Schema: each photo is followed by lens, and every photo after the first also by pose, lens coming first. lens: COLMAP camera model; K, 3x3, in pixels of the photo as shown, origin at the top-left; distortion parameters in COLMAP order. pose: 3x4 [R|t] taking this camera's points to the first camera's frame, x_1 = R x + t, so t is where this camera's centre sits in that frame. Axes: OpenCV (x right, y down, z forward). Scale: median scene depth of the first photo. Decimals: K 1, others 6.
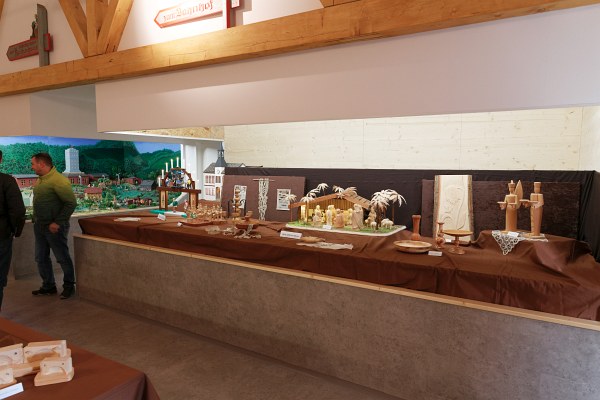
lens RADIAL K [[403.6, 0, 299.7], [0, 403.6, 199.2], [0, 0, 1]] dist [0.007821, 0.004844]
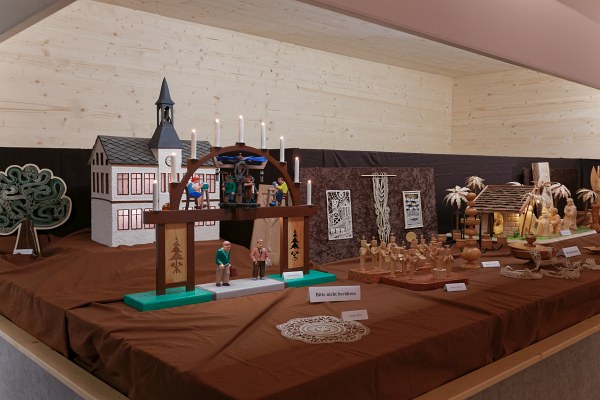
lens RADIAL K [[563.2, 0, 300.0], [0, 563.2, 200.1], [0, 0, 1]] dist [0.006122, 0.000000]
pose [[0.277336, -0.057385, 0.959058, -0.702406], [0.082974, 0.995916, 0.035596, -0.044511], [-0.957183, 0.069705, 0.280964, 0.792357]]
